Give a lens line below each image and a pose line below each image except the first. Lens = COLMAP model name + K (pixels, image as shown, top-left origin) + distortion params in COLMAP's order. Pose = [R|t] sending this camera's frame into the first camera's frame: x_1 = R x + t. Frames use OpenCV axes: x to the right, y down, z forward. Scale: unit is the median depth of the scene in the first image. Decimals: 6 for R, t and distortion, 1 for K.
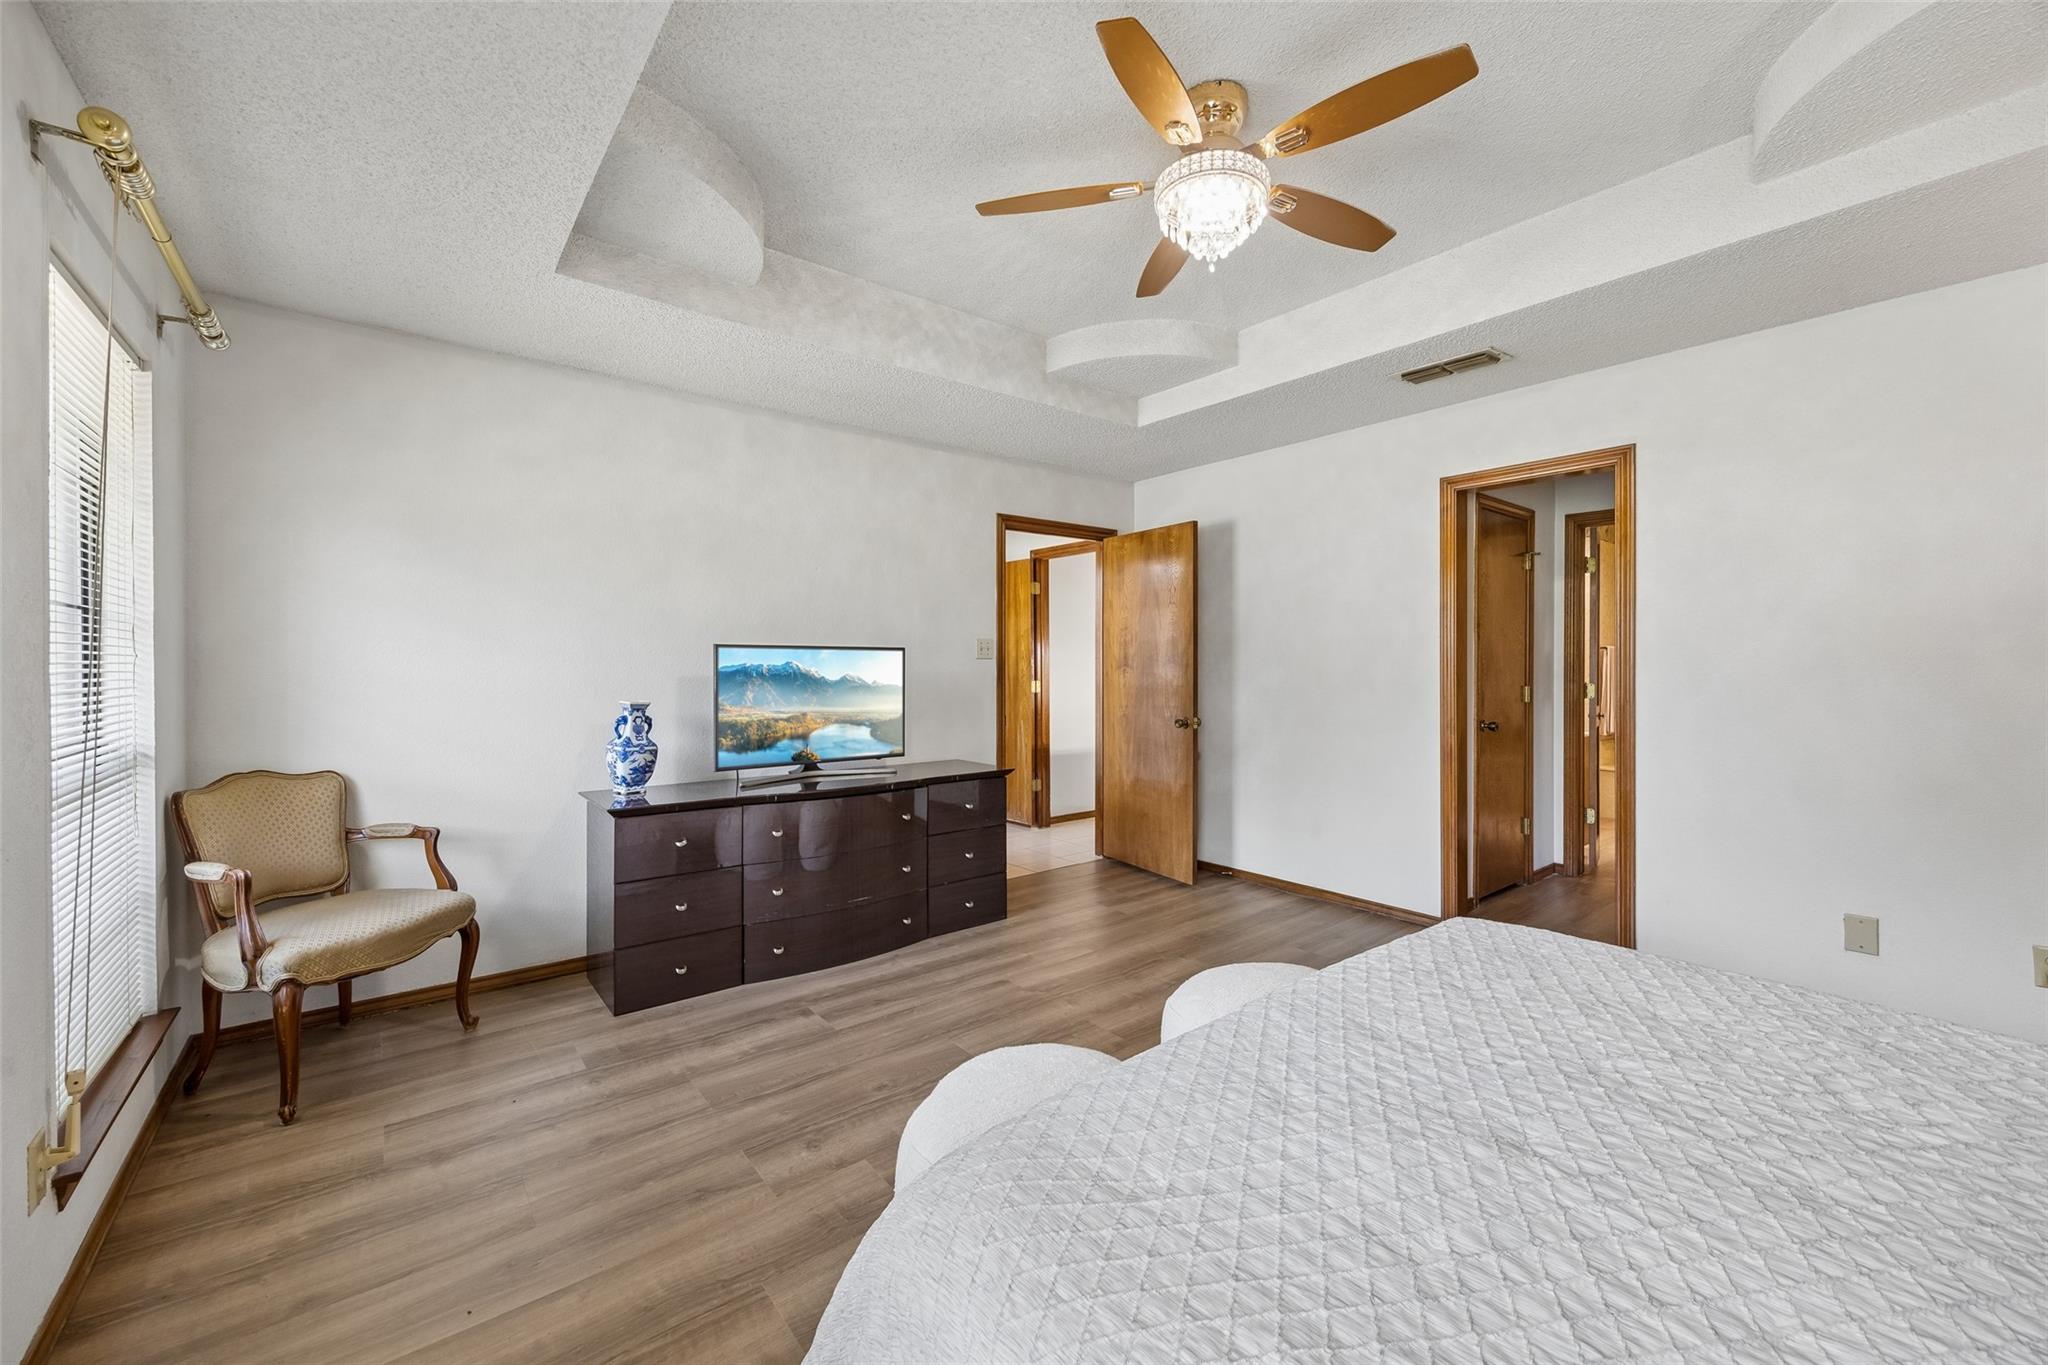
lens RADIAL K [[808.6, 0, 1031.6], [0, 808.6, 670.4], [0, 0, 1]] dist [0.002389, 0.000024]
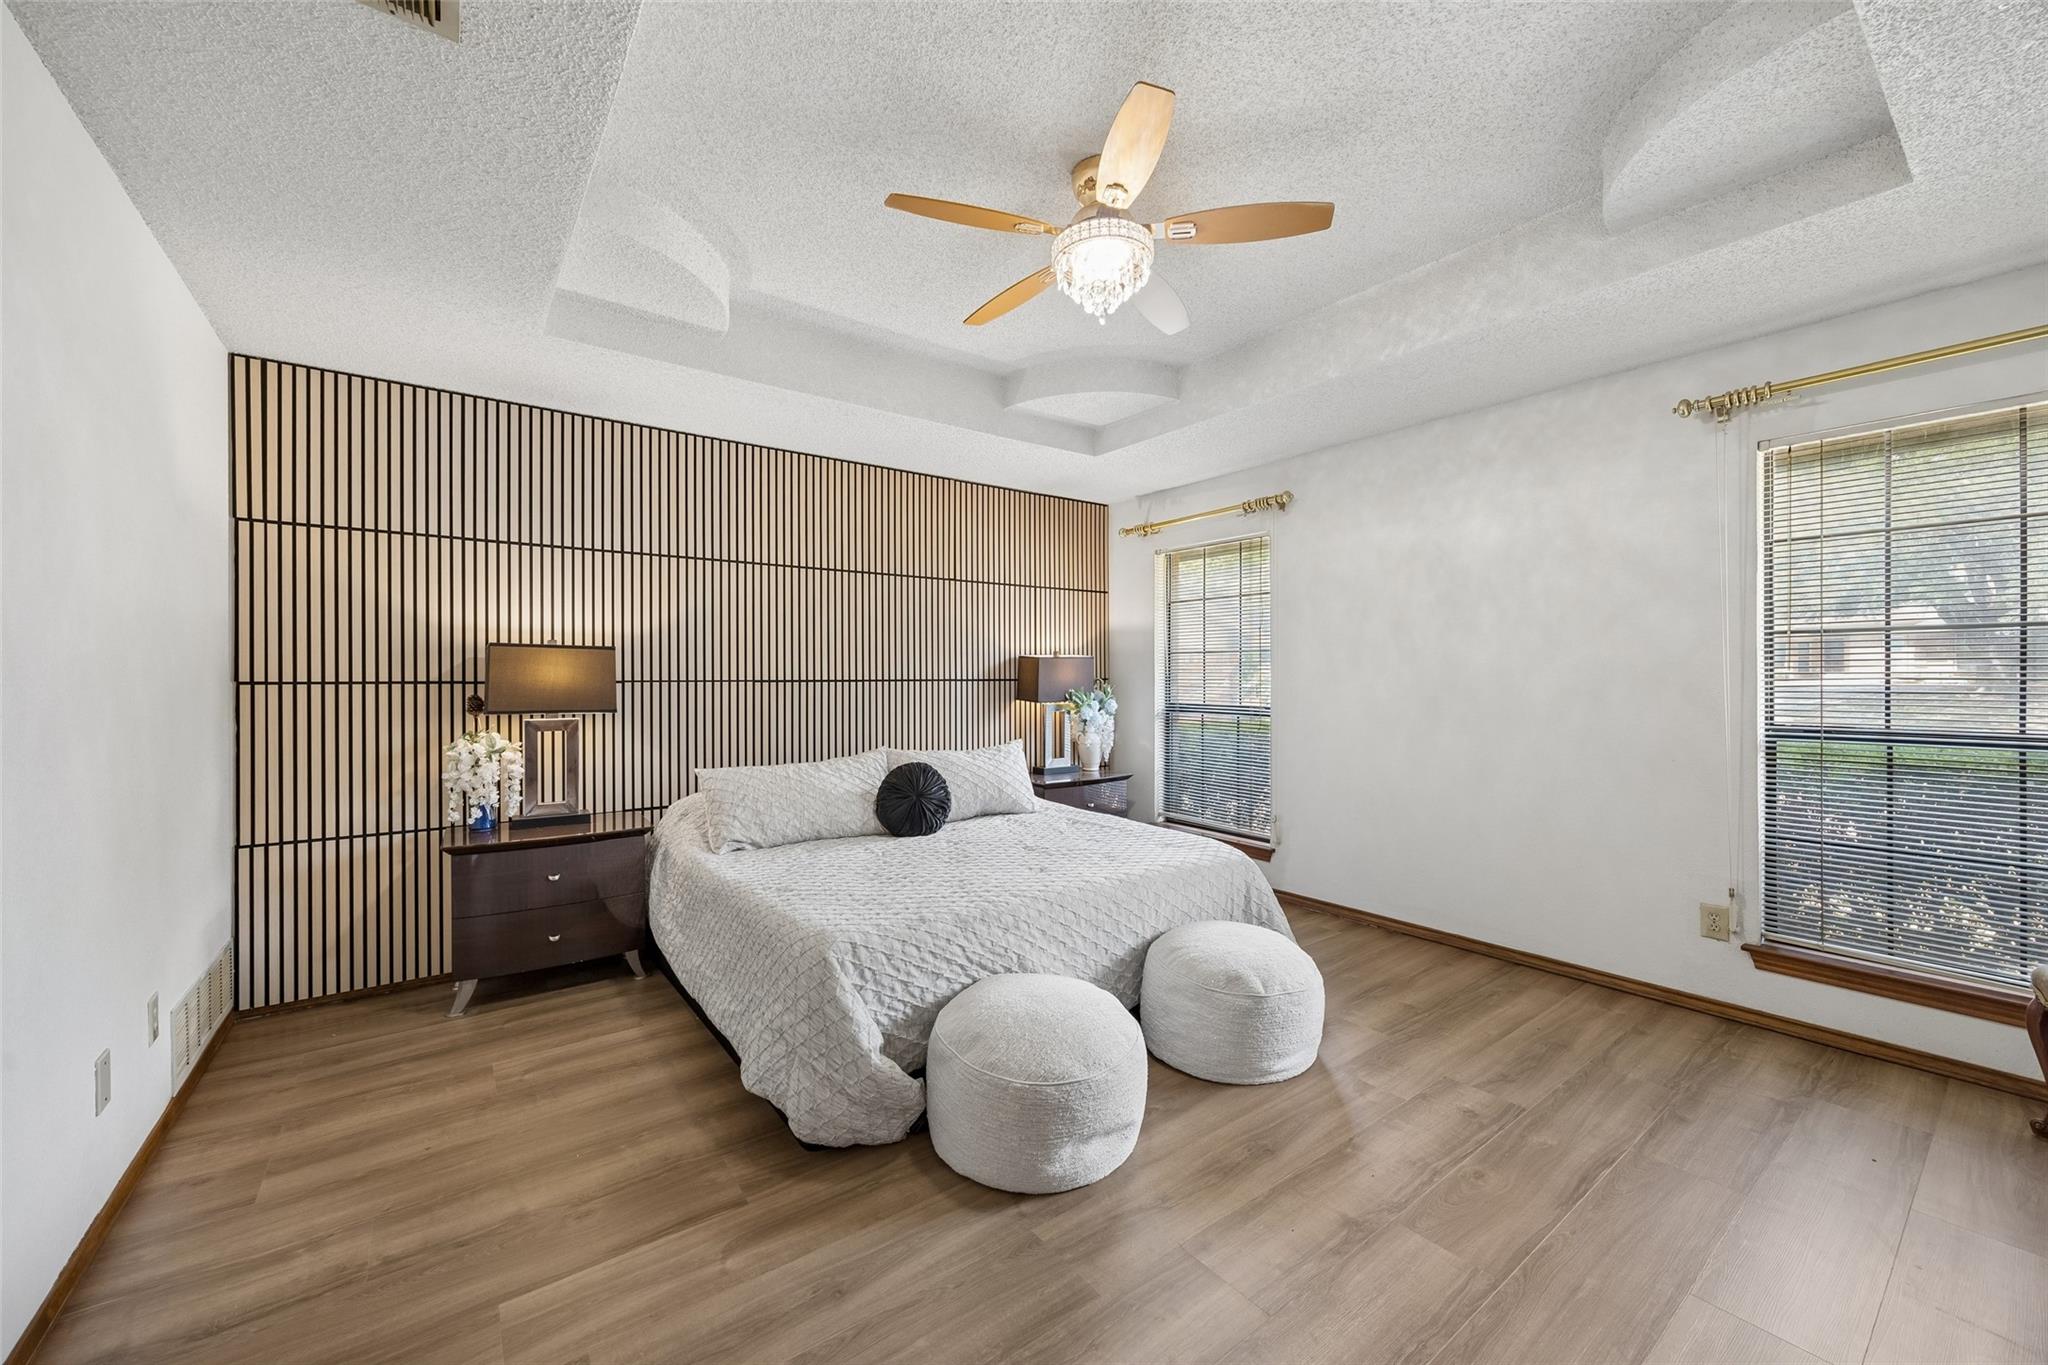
lens RADIAL K [[808.6, 0, 1031.6], [0, 808.6, 670.4], [0, 0, 1]] dist [0.002389, 0.000024]
pose [[-0.999665, -0.000256, 0.025890, 0.298289], [-0.000057, 0.999970, 0.007704, -0.016850], [-0.025891, 0.007700, -0.999635, 2.155756]]
